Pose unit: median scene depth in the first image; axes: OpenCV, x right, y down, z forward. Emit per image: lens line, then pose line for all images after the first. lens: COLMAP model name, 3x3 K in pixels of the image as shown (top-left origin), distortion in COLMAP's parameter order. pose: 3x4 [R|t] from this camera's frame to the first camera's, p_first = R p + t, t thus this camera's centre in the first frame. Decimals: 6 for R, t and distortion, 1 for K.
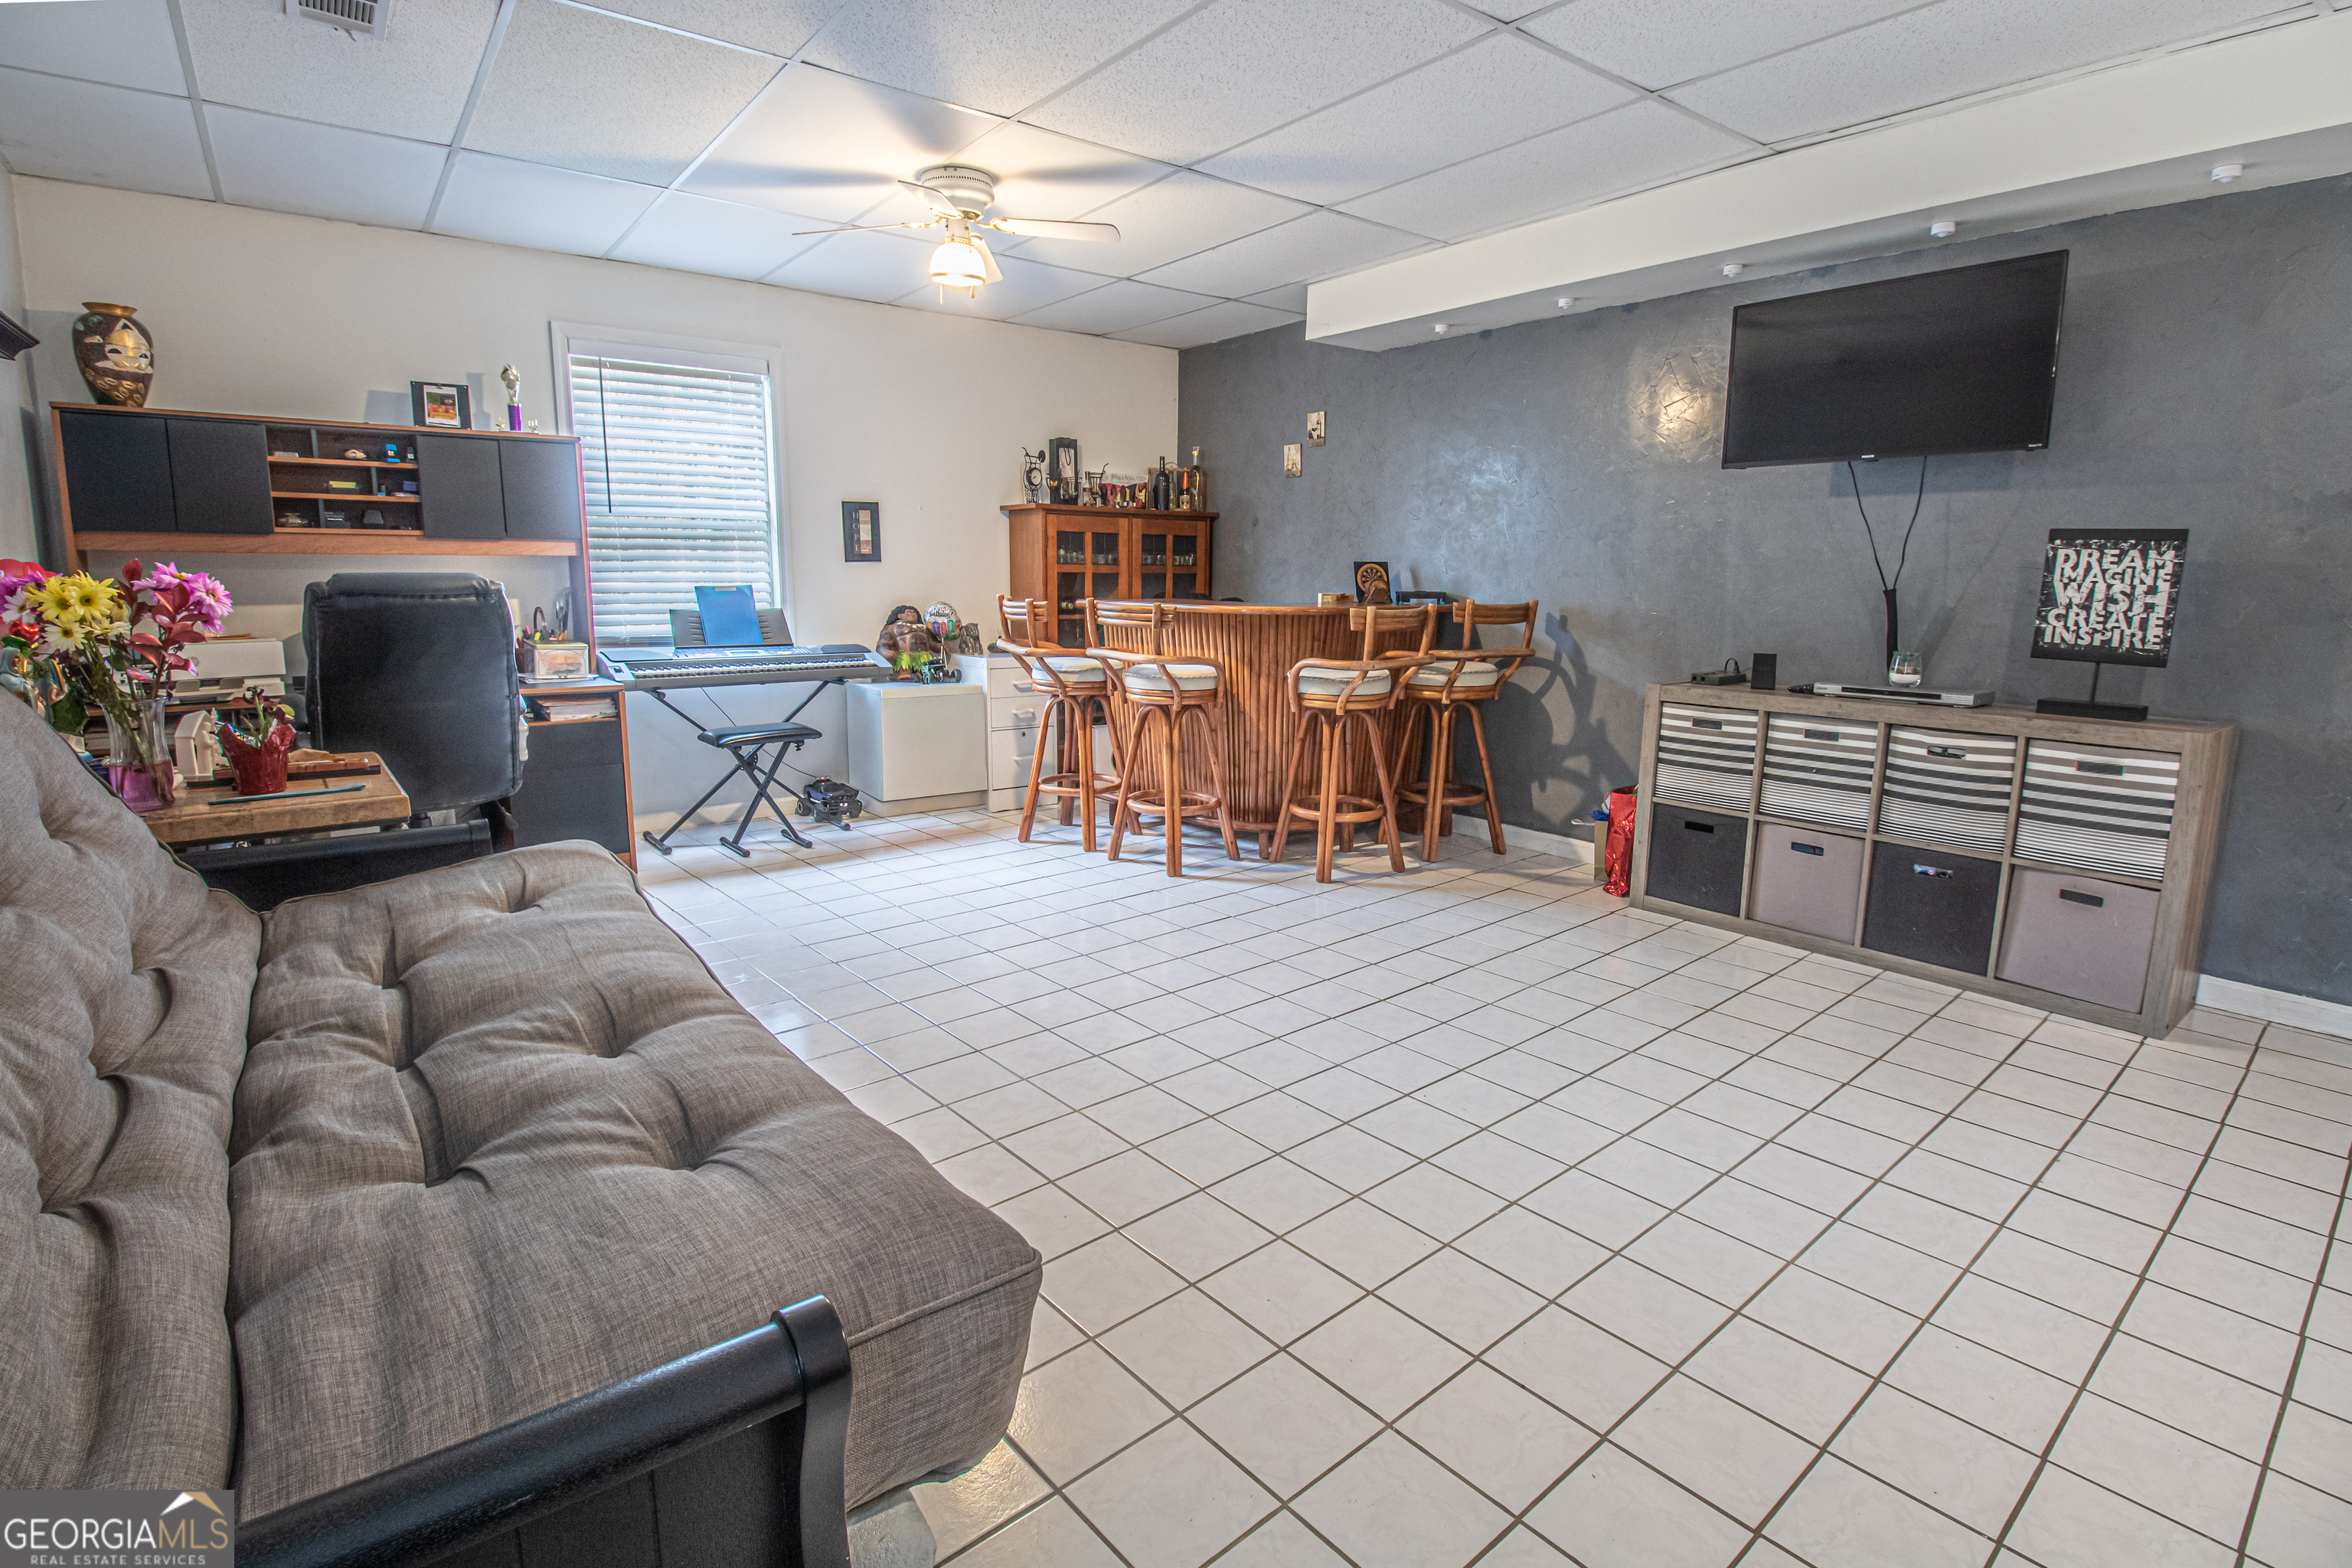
lens RADIAL K [[1126.3, 0, 1204.7], [0, 1126.3, 779.3], [0, 0, 1]] dist [-0.000349, -0.012884]
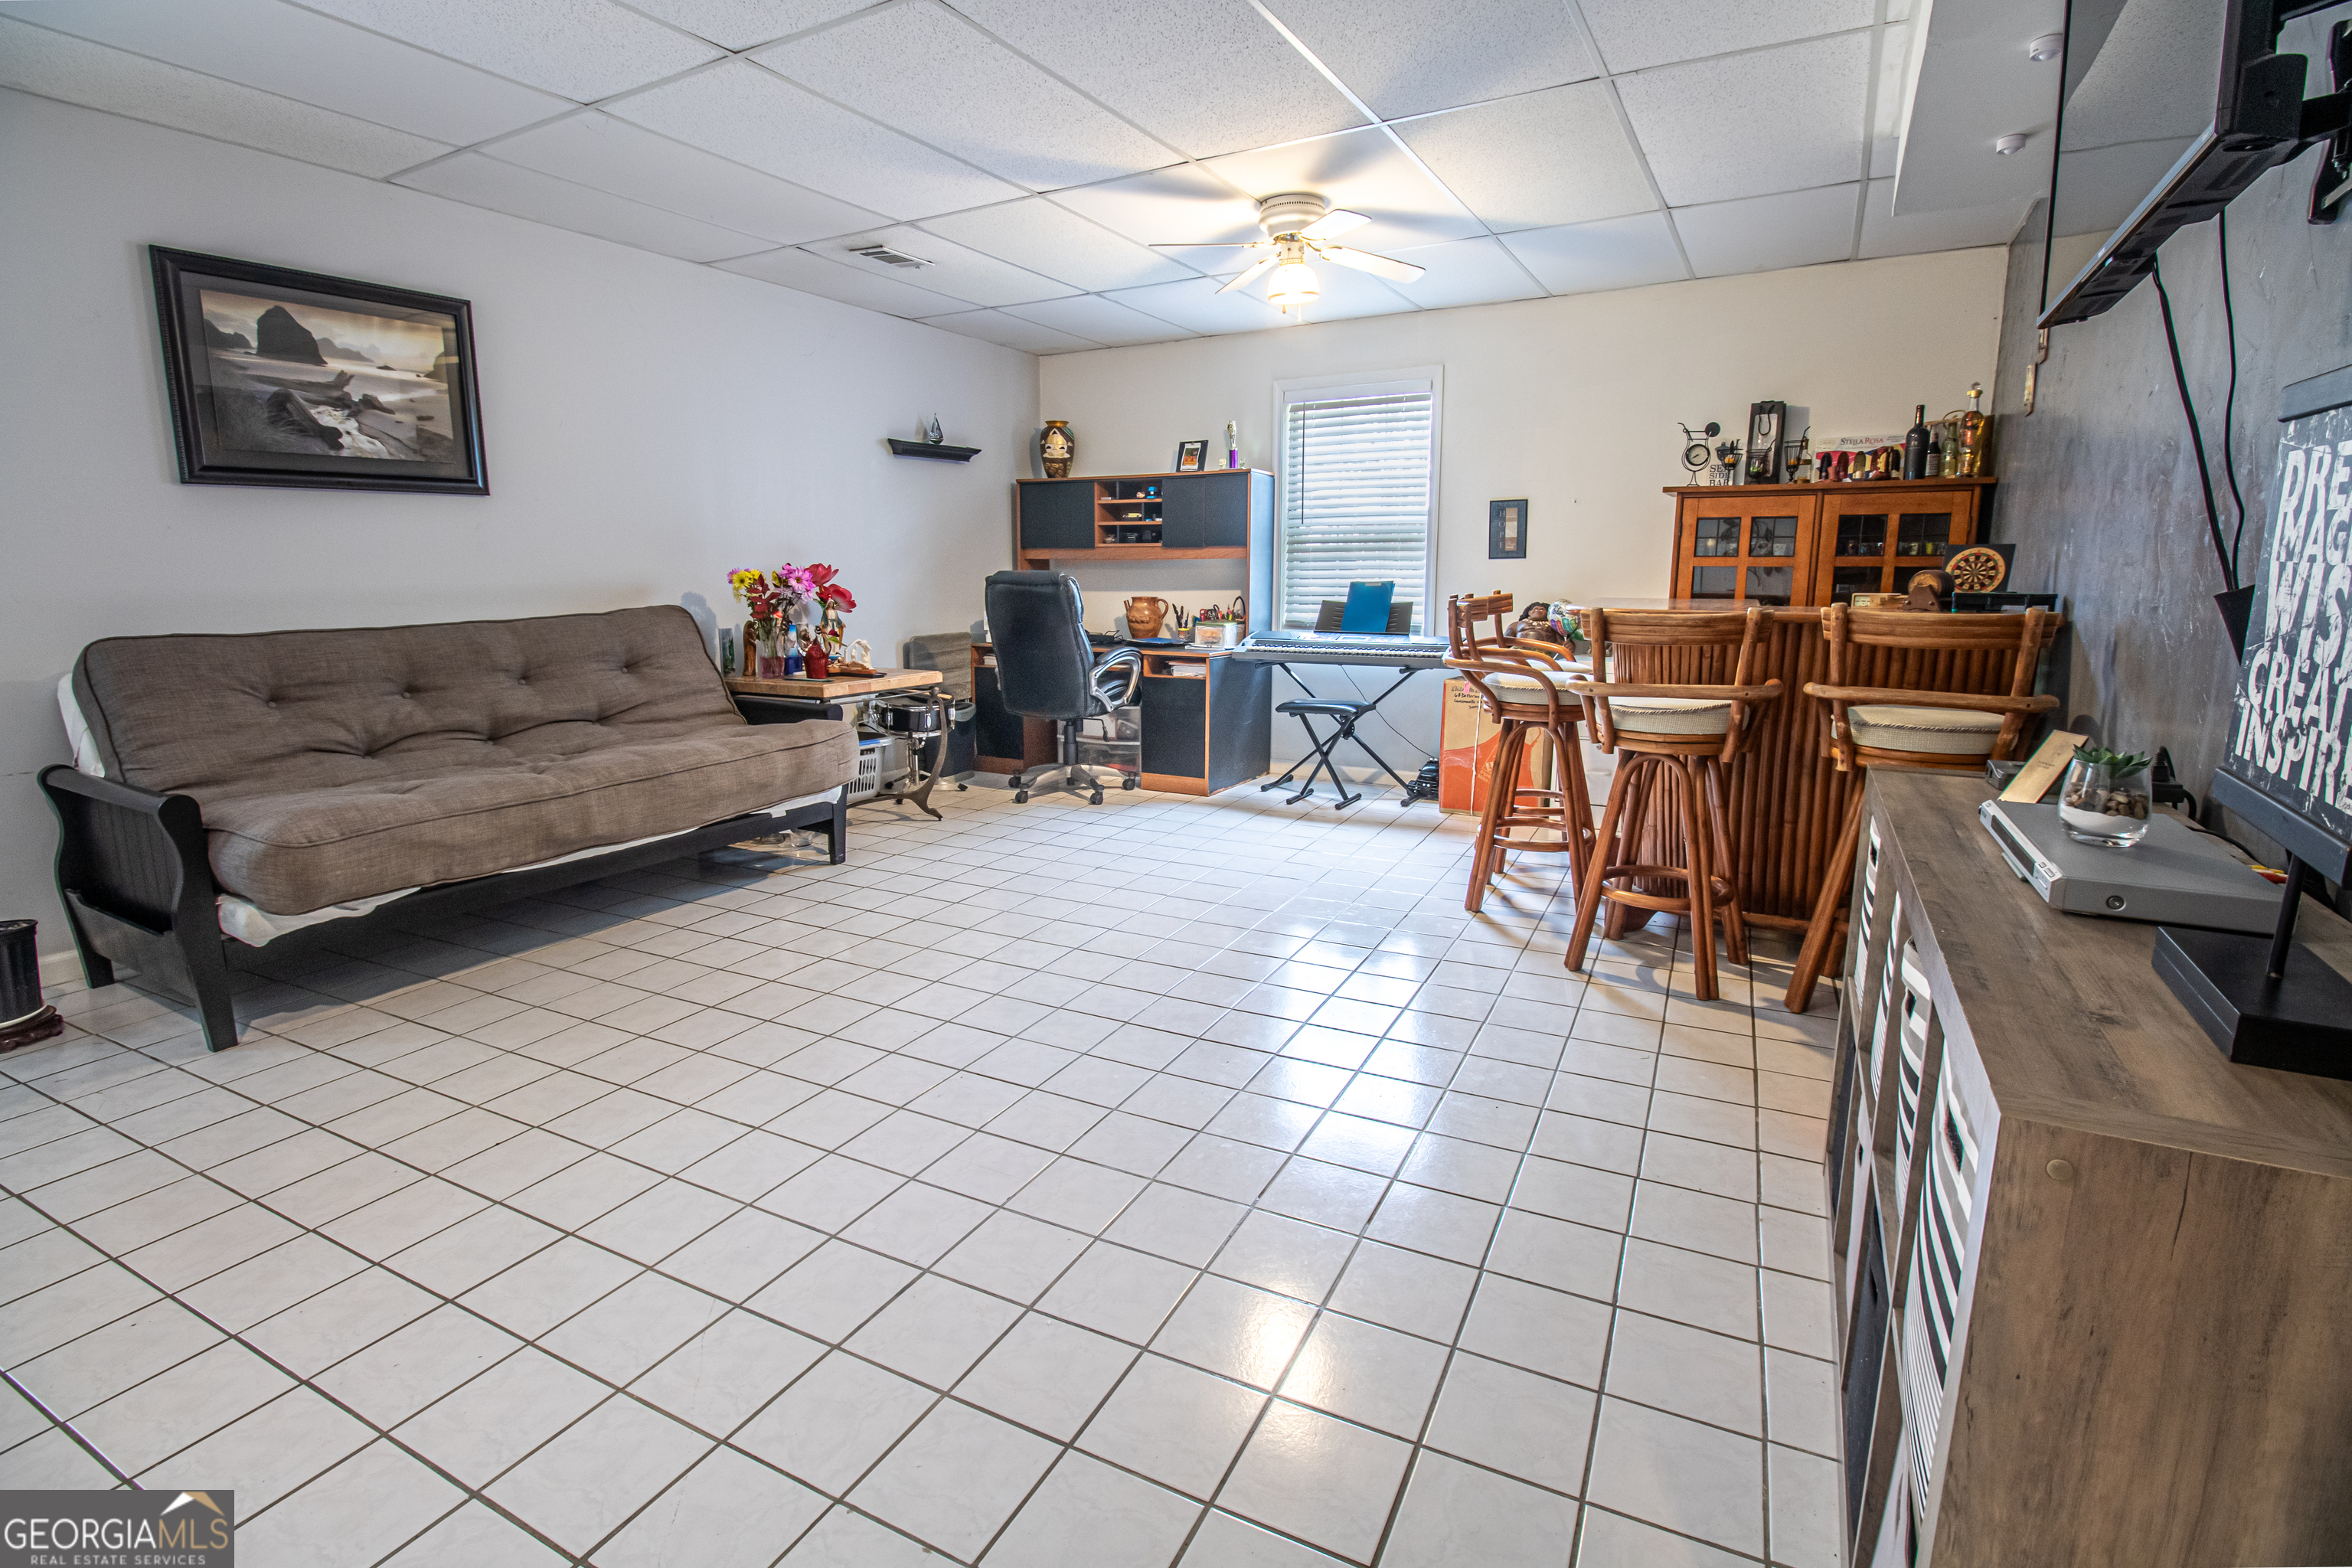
lens RADIAL K [[1126.3, 0, 1204.7], [0, 1126.3, 779.3], [0, 0, 1]] dist [-0.000349, -0.012884]
pose [[0.371688, 0.158220, -0.914776, 0.637198], [-0.163322, 0.981146, 0.103339, -0.066205], [0.913878, 0.110993, 0.390521, 0.427605]]
